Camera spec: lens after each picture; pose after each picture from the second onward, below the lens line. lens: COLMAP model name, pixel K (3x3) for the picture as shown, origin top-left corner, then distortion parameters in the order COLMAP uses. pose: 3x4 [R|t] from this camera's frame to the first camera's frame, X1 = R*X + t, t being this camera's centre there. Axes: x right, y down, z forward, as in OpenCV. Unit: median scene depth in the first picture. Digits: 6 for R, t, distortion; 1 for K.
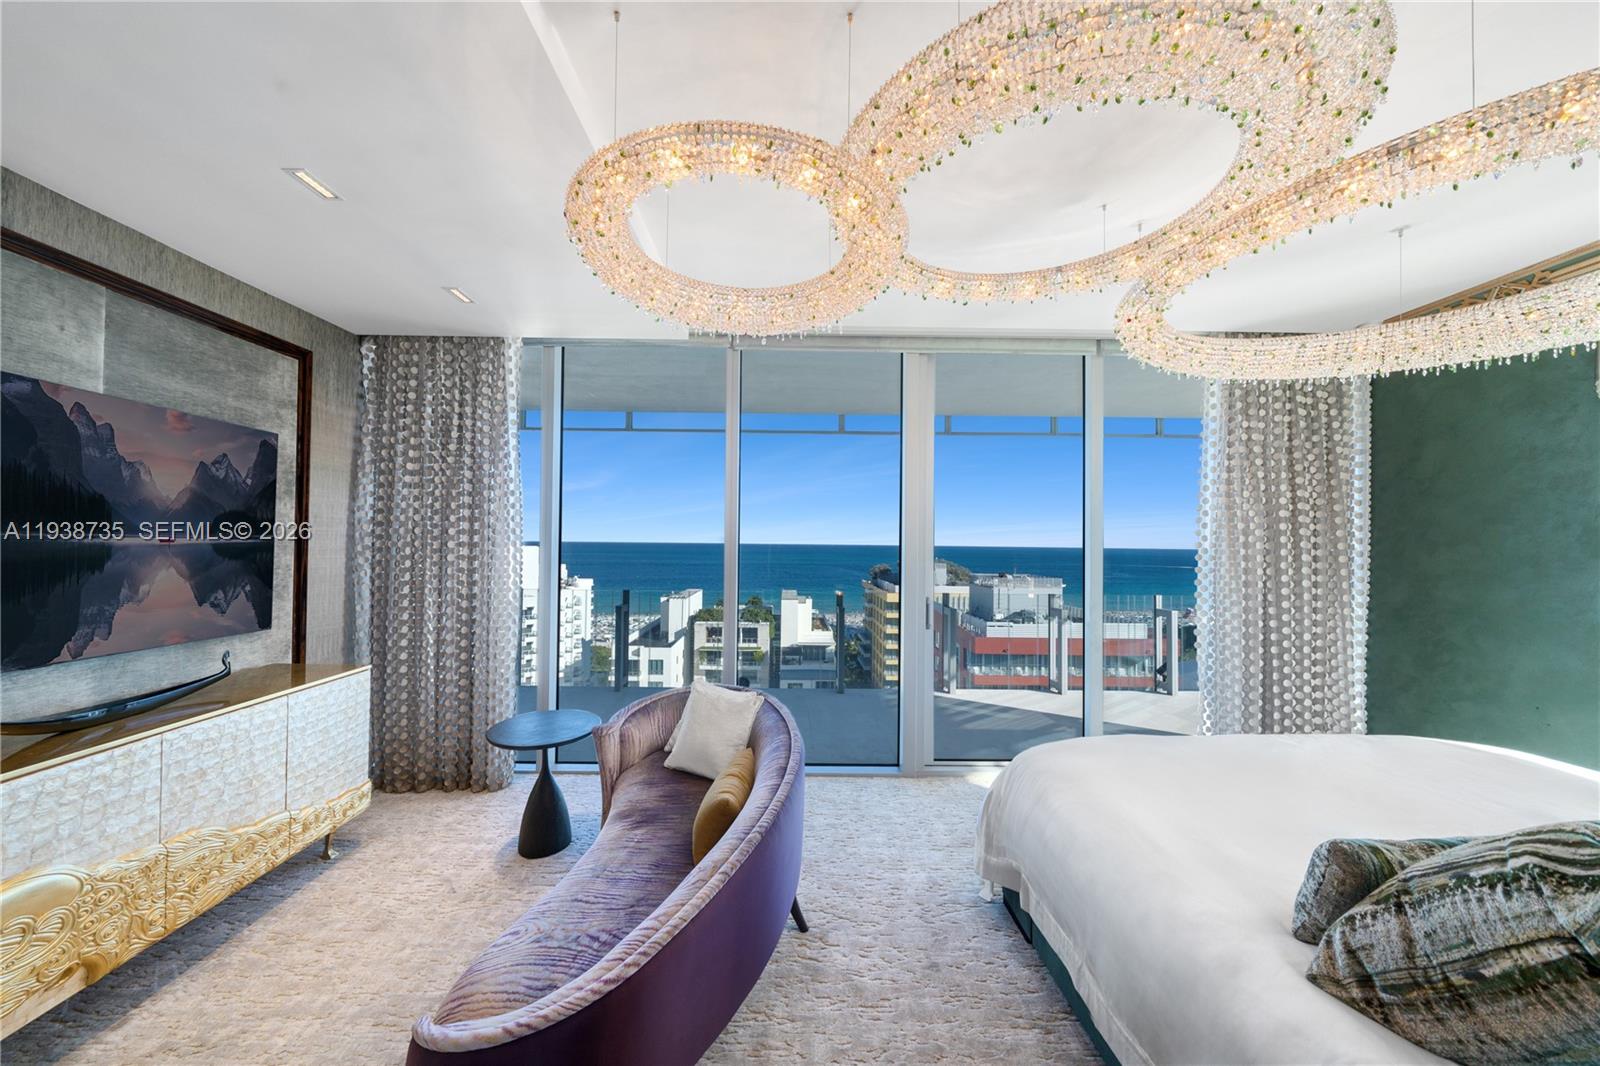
lens RADIAL K [[547.8, 0, 792.1], [0, 547.8, 536.9], [0, 0, 1]] dist [-0.001006, -0.000027]
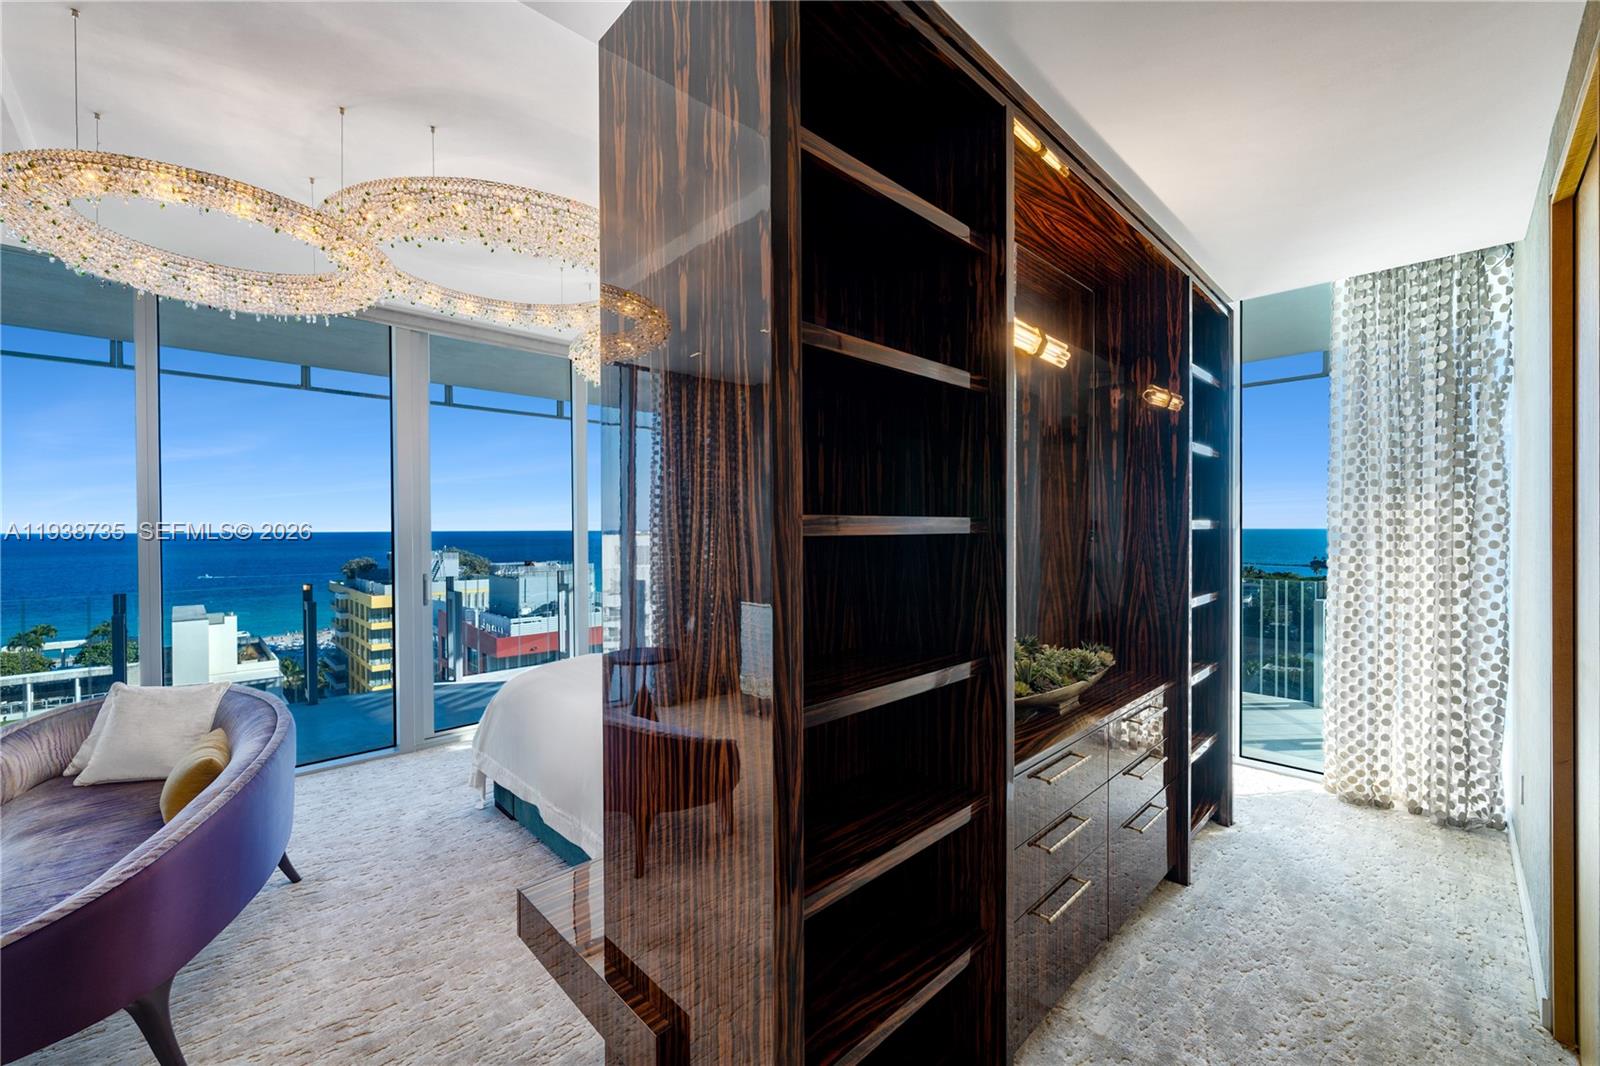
lens RADIAL K [[641.9, 0, 793.6], [0, 641.9, 534.6], [0, 0, 1]] dist [-0.003140, 0.000104]
pose [[0.727804, -0.021322, 0.685454, -0.038199], [0.004990, 0.999655, 0.025798, 0.006159], [-0.685767, -0.015356, 0.727659, -0.186140]]
